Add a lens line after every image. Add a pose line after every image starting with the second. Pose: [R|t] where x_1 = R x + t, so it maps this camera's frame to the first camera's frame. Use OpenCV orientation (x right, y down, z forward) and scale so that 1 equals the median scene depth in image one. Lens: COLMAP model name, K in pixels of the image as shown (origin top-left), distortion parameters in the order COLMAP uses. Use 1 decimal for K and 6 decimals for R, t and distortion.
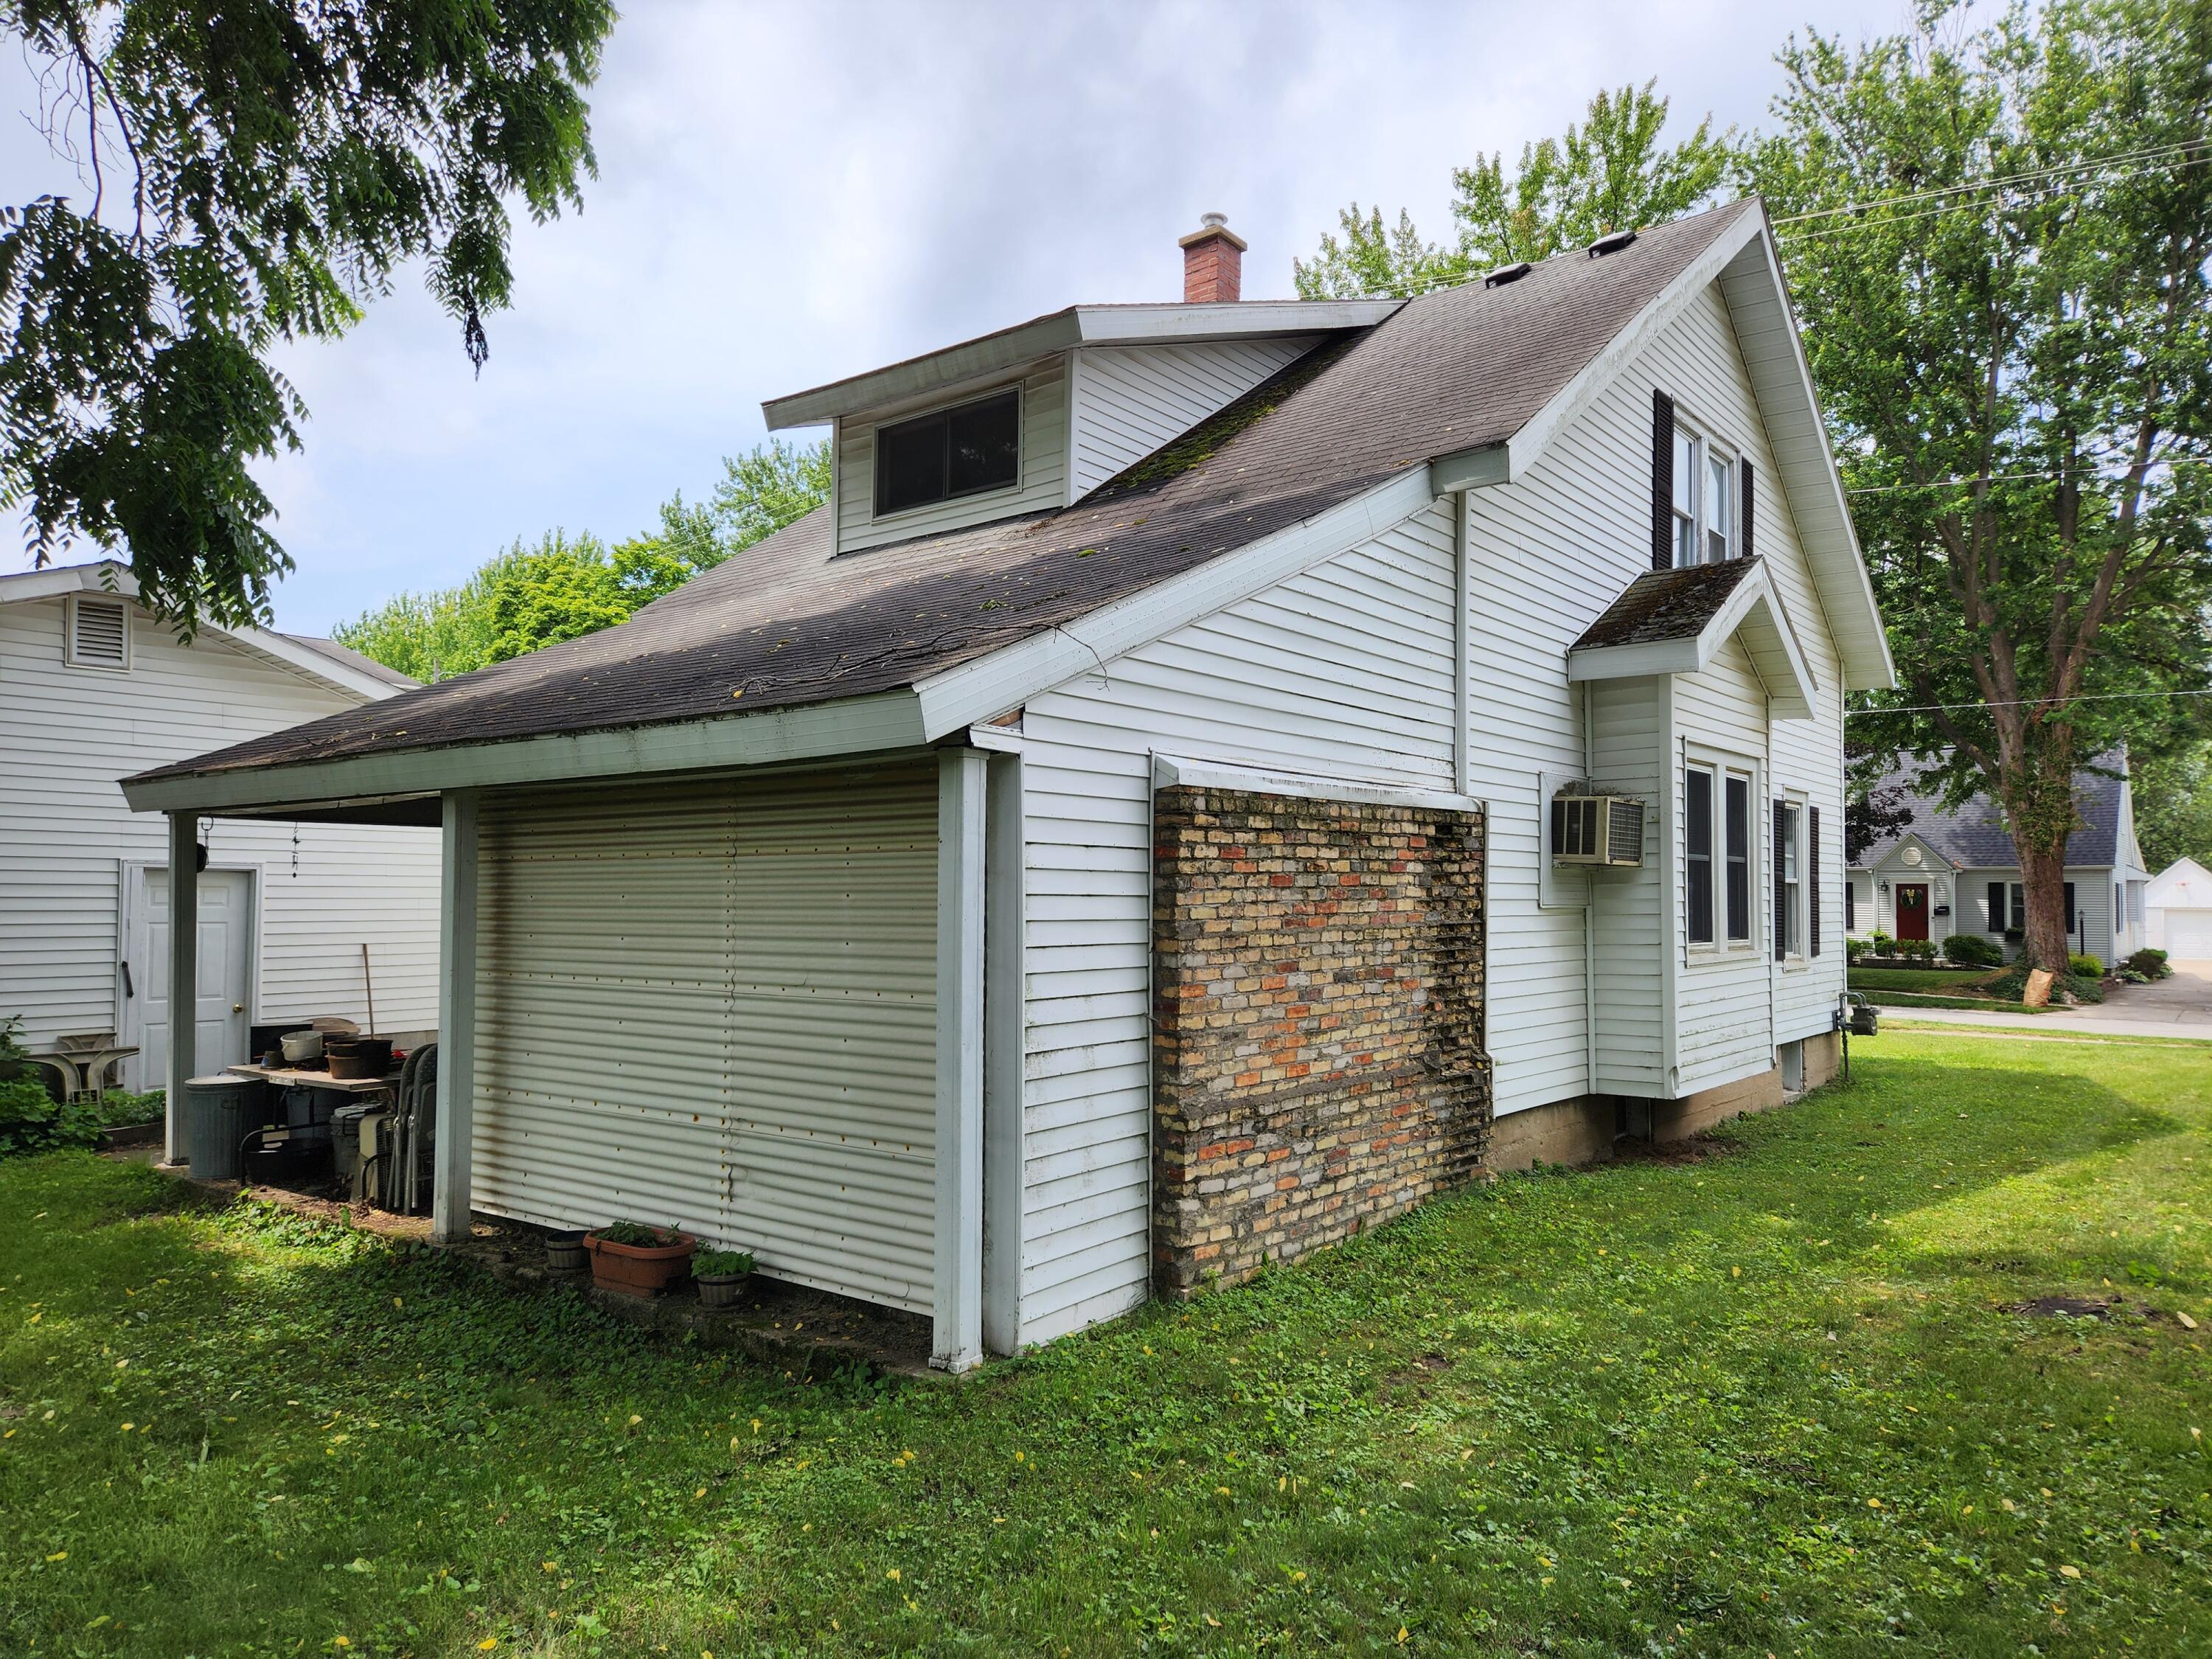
lens RADIAL K [[1469.1, 0, 1099.5], [0, 1469.1, 826.5], [0, 0, 1]] dist [0.078637, -0.063579]
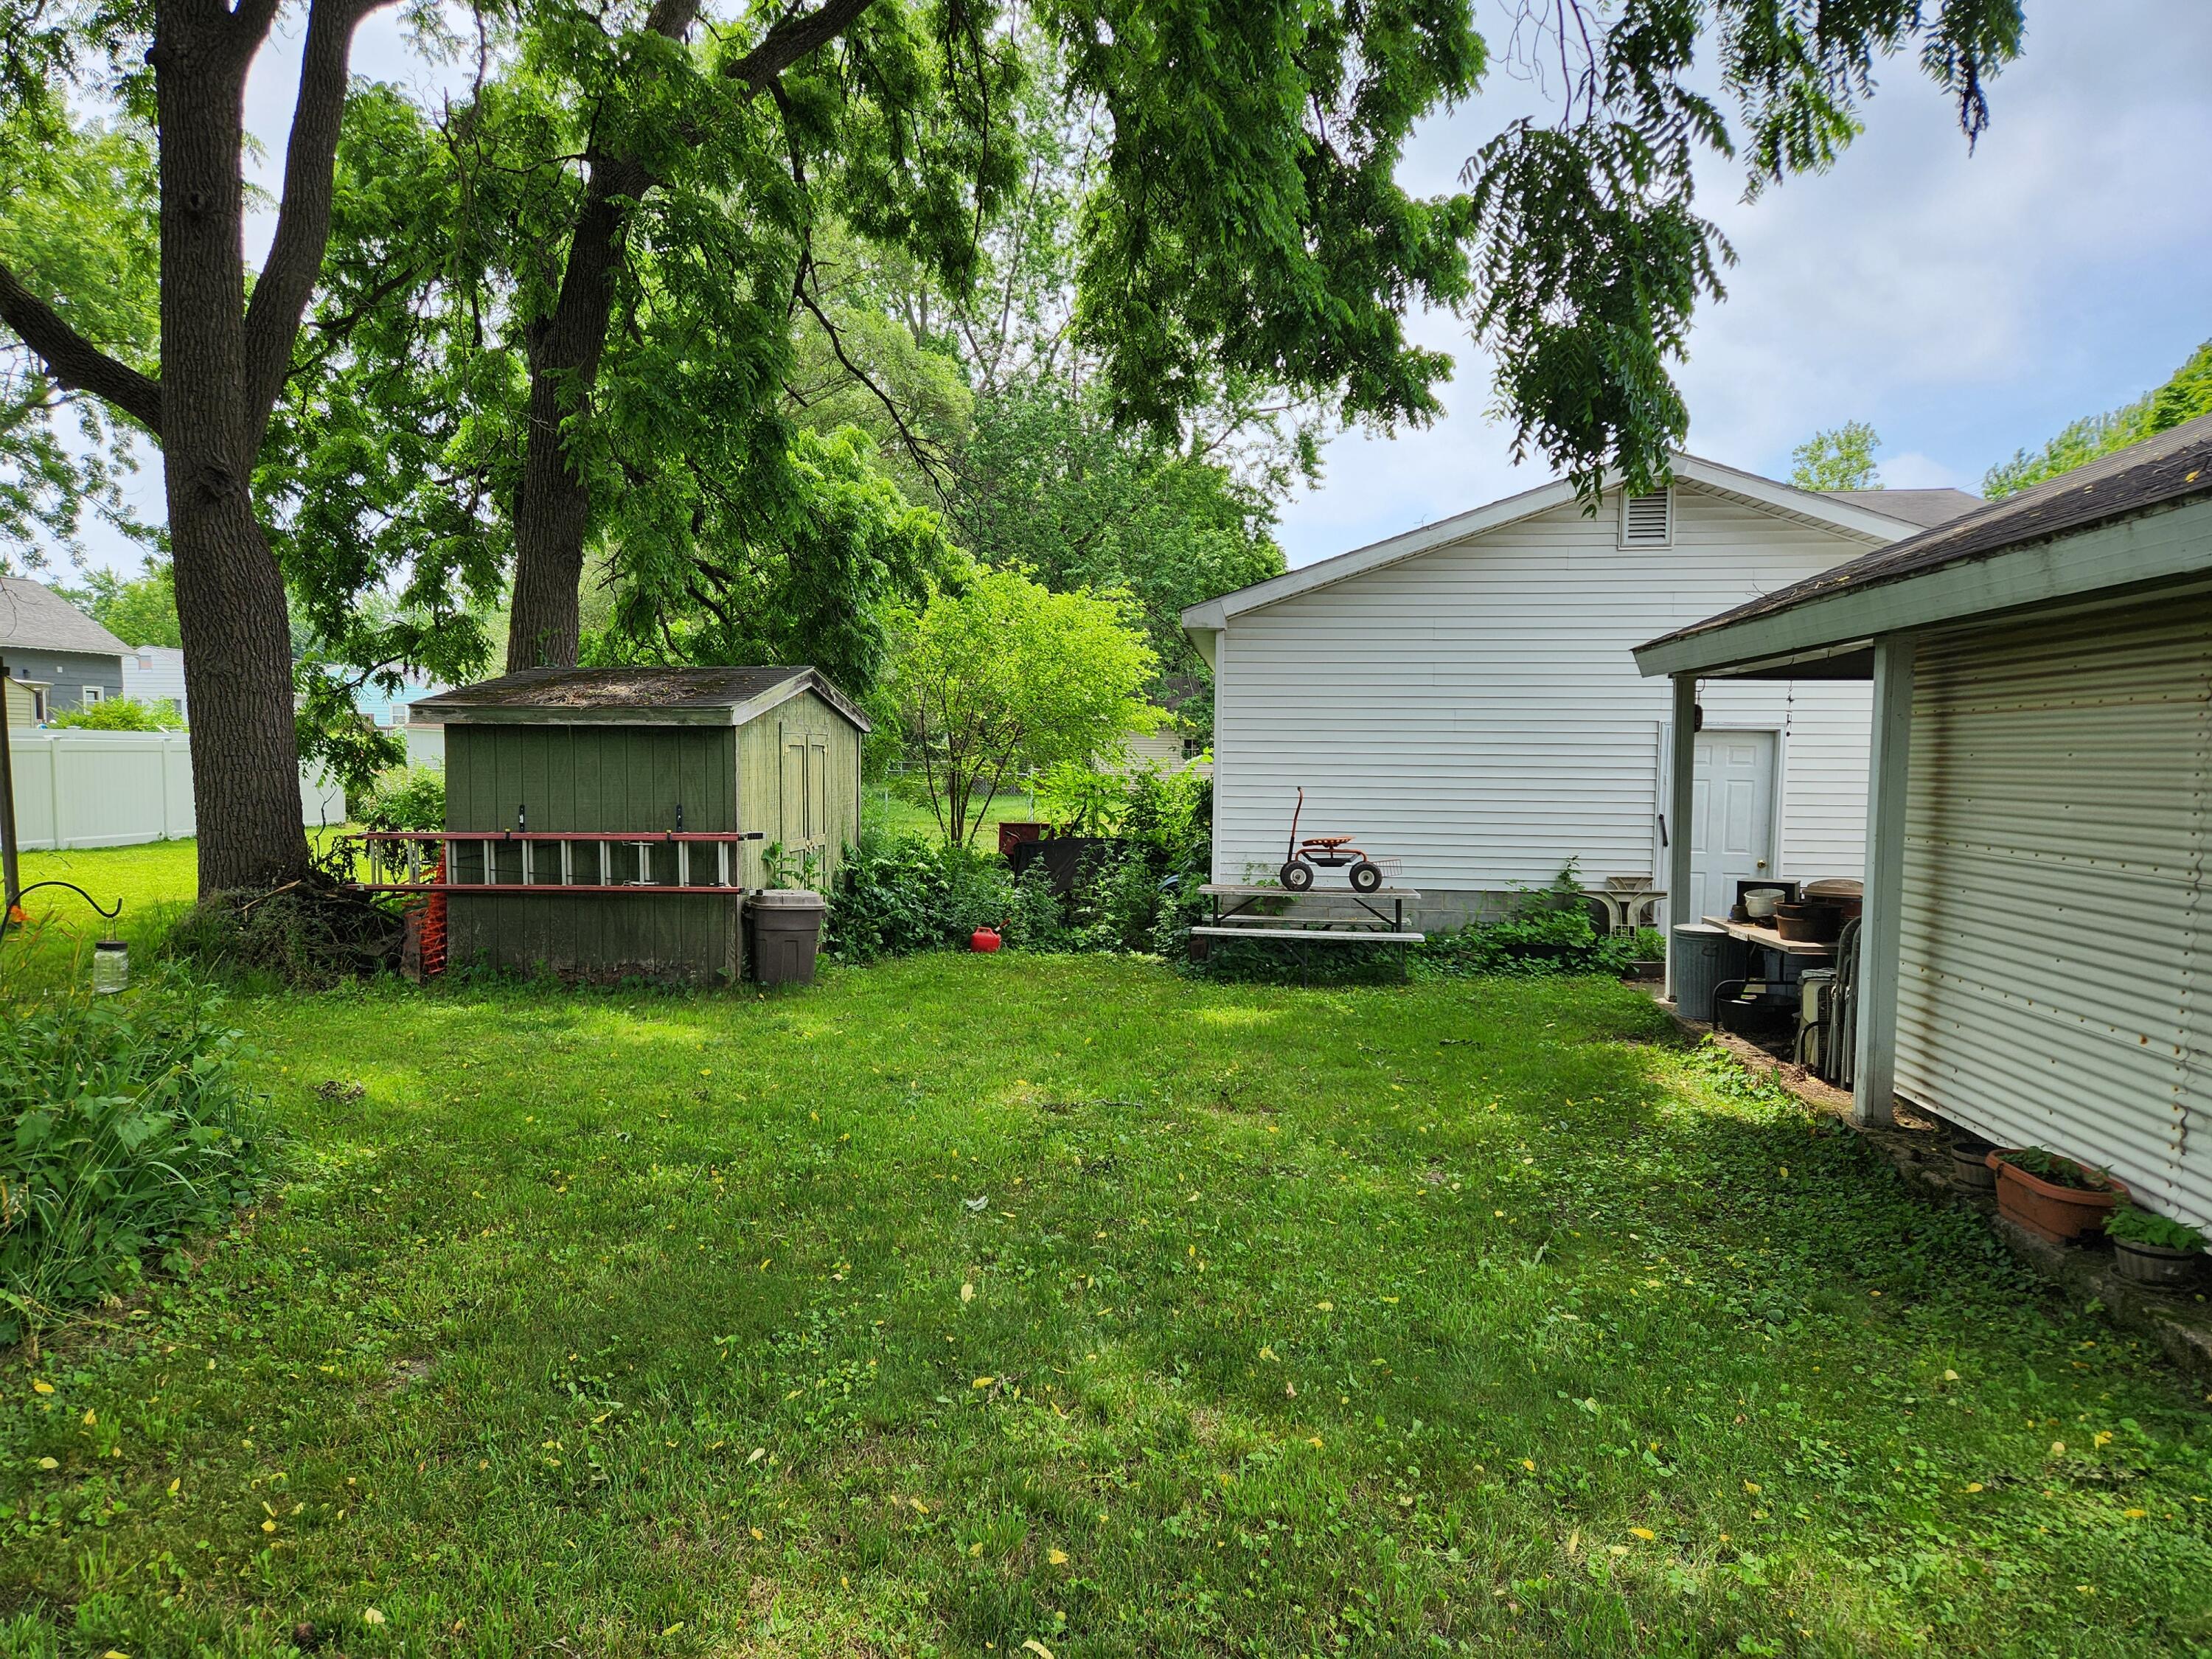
lens RADIAL K [[1469.1, 0, 1099.5], [0, 1469.1, 826.5], [0, 0, 1]] dist [0.078637, -0.063579]
pose [[0.522067, 0.044526, -0.851741, 0.109482], [0.033244, 0.996815, 0.072486, 0.010193], [0.852256, -0.066158, 0.518924, 0.133733]]
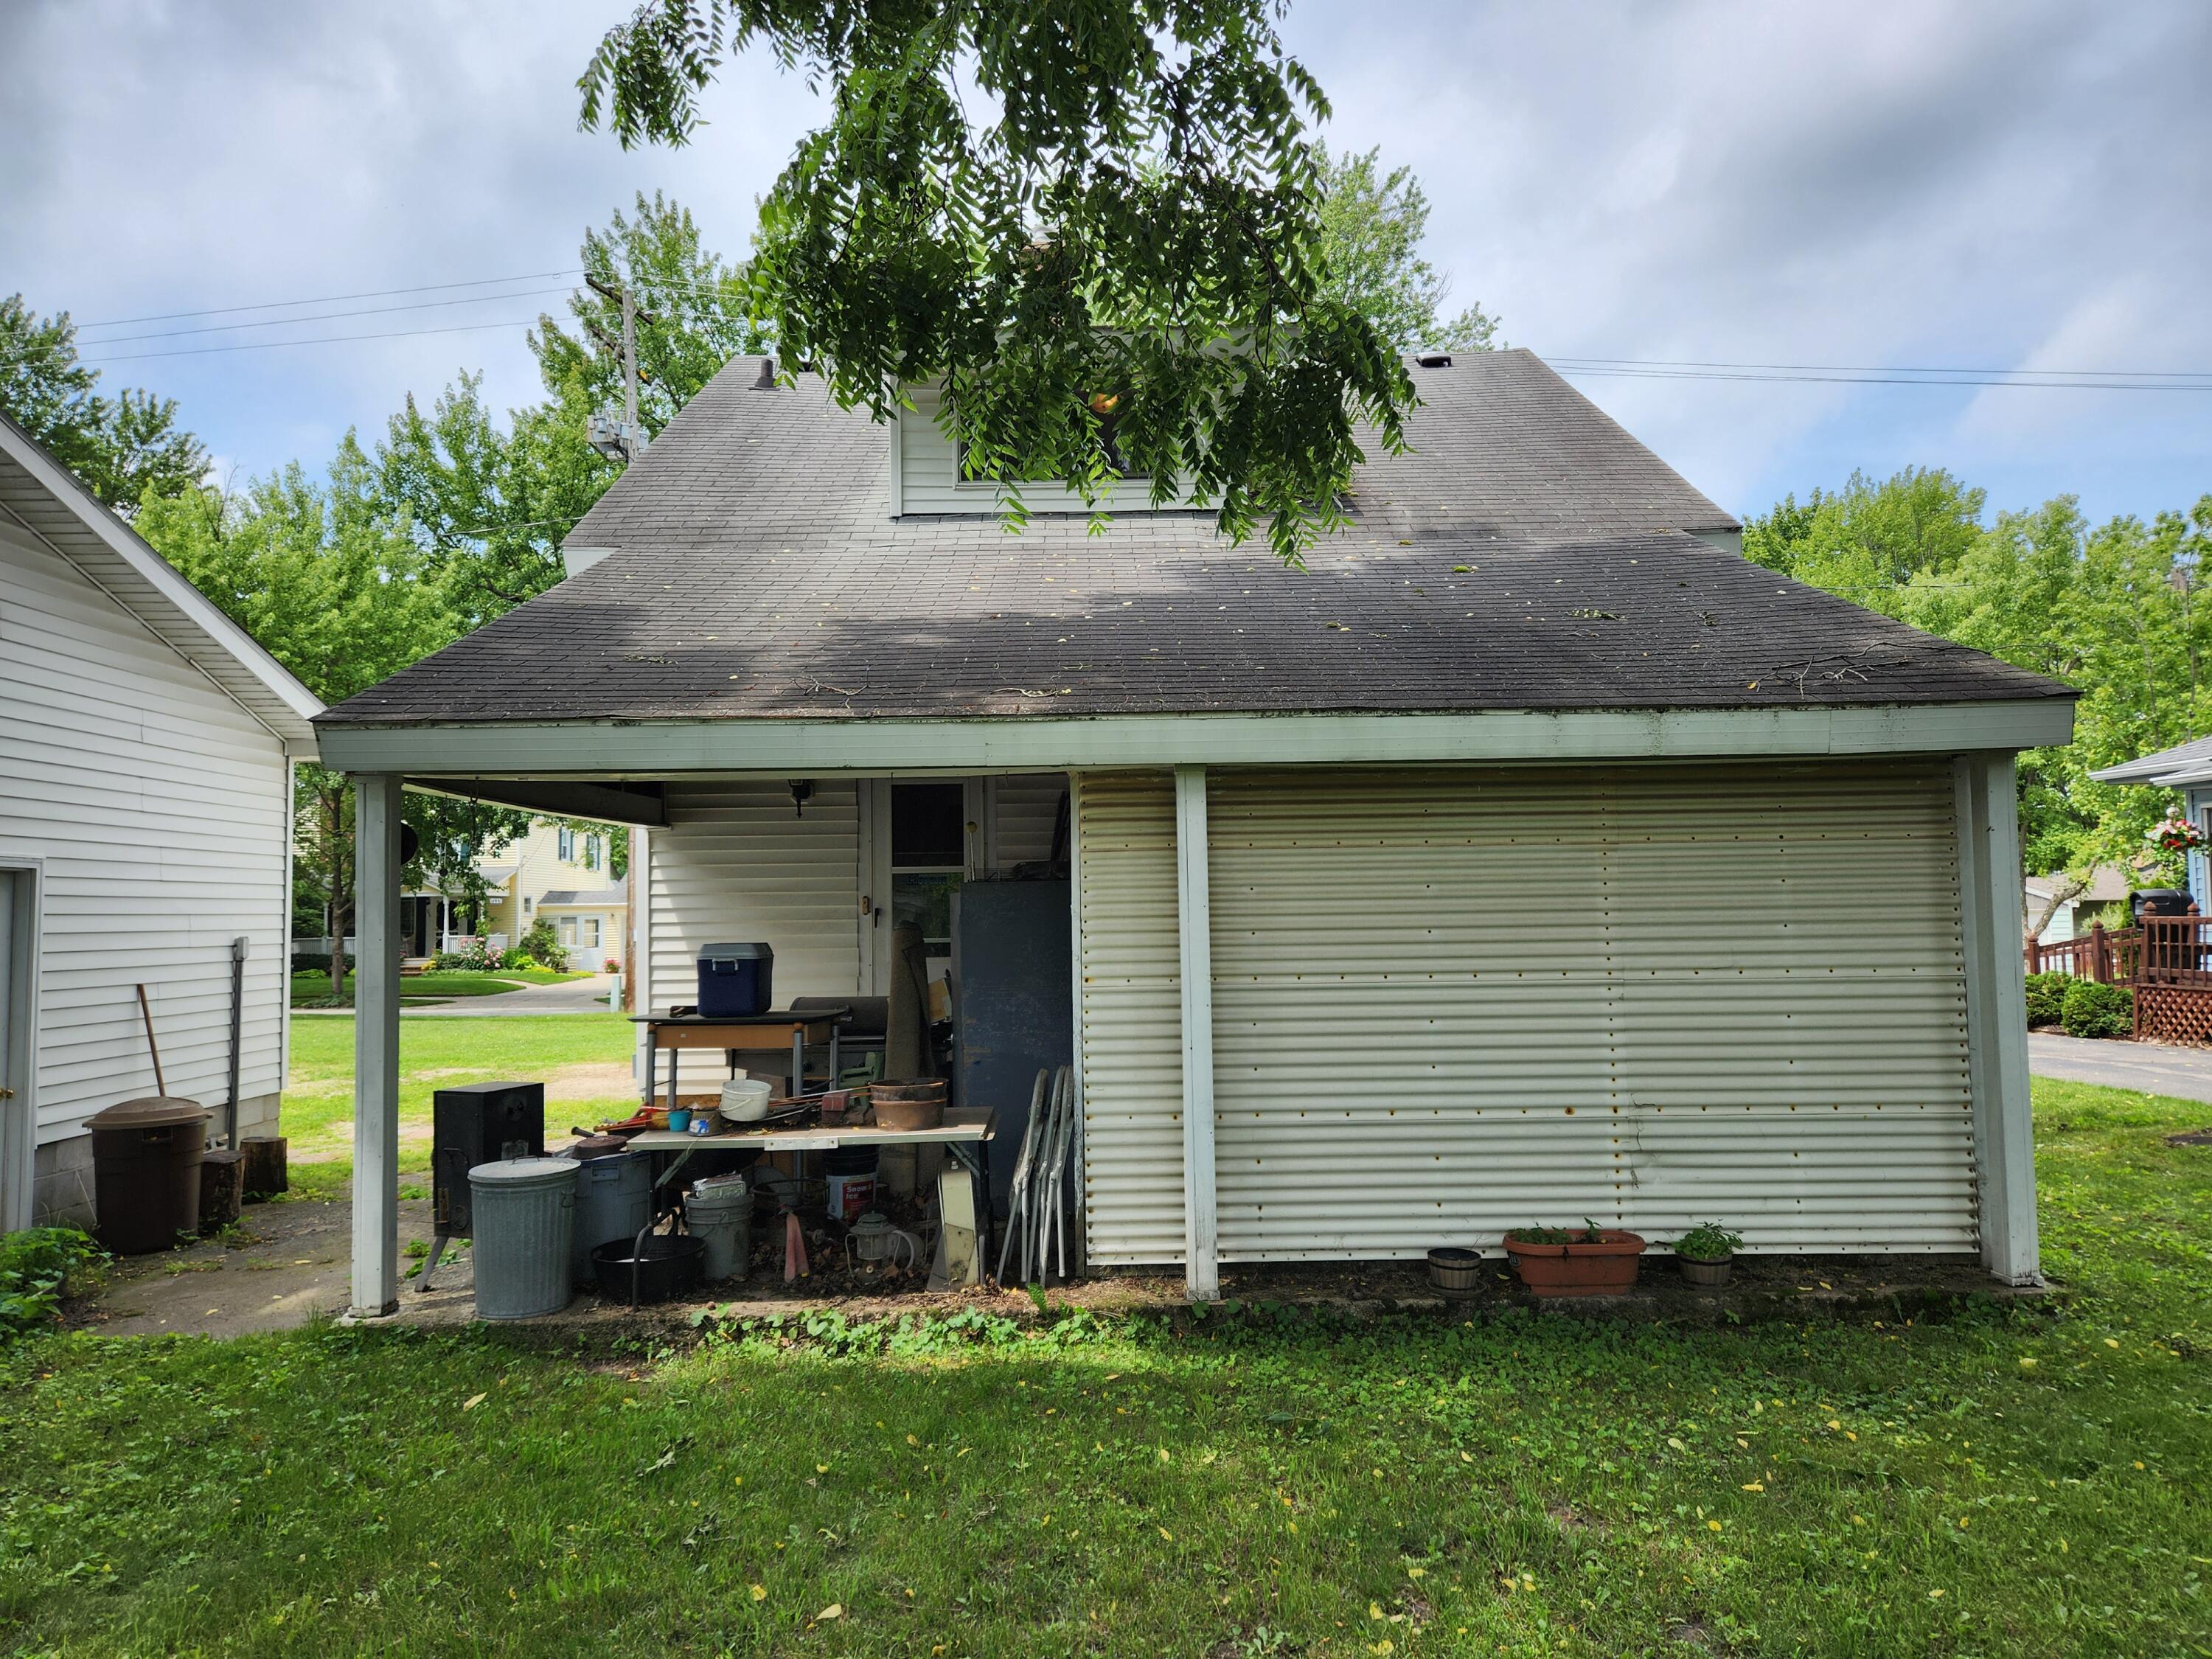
lens RADIAL K [[1469.1, 0, 1099.5], [0, 1469.1, 826.5], [0, 0, 1]] dist [0.078637, -0.063579]
pose [[0.782159, 0.020922, 0.622727, -1.142437], [-0.012505, 0.999762, -0.017883, 0.030680], [-0.622953, 0.006201, 0.782235, 0.430725]]
